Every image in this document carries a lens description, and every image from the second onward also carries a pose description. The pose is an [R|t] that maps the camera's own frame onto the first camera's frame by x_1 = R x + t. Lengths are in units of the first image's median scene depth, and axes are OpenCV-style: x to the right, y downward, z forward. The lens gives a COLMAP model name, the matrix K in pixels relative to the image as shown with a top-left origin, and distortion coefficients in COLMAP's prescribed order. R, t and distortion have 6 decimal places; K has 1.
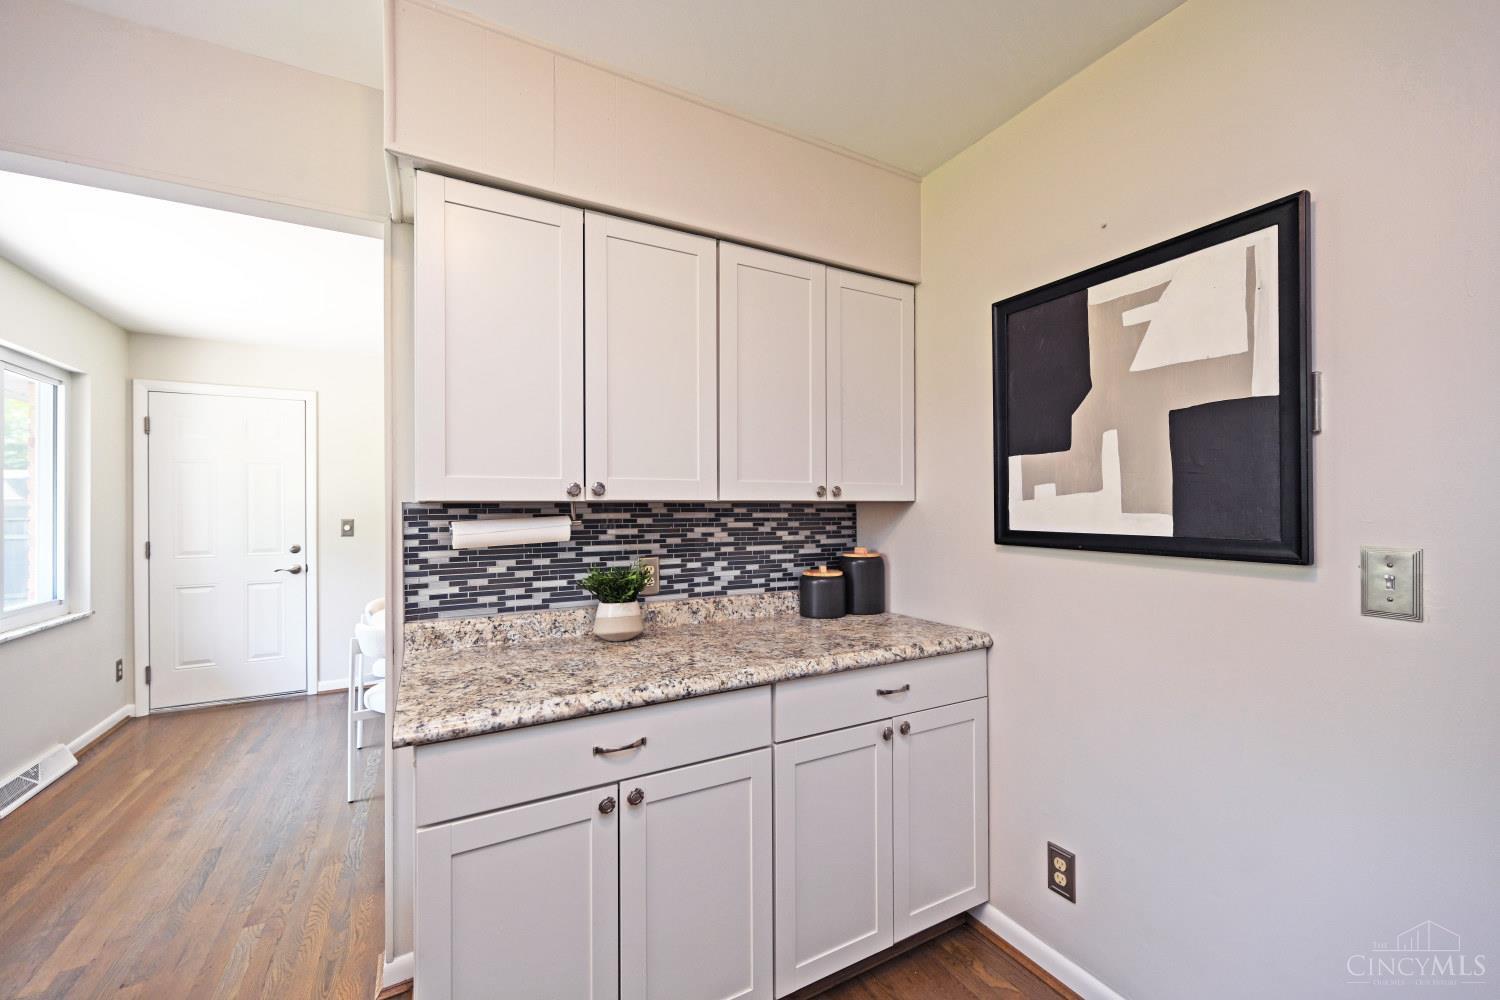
lens RADIAL K [[591.3, 0, 758.0], [0, 591.3, 501.7], [0, 0, 1]] dist [-0.001900, 0.000213]
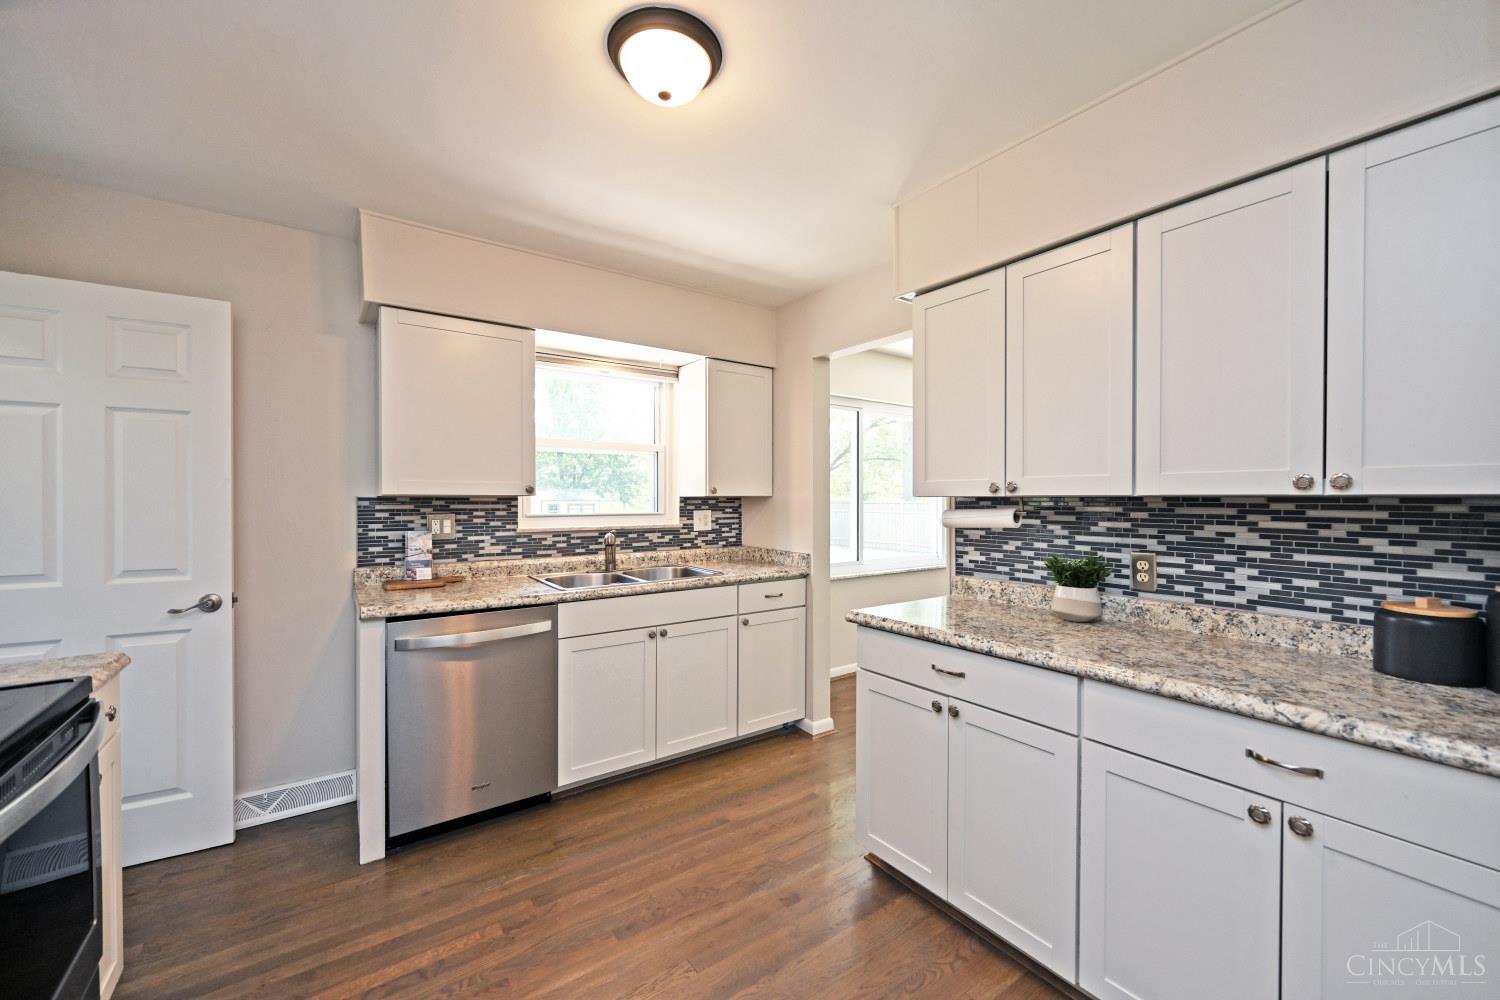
lens RADIAL K [[591.3, 0, 762.0], [0, 591.3, 501.8], [0, 0, 1]] dist [-0.001900, 0.000213]
pose [[0.131267, 0.008785, -0.991308, 0.702647], [0.004658, 0.999944, 0.009478, -0.002372], [0.991336, -0.005861, 0.131218, 0.244803]]
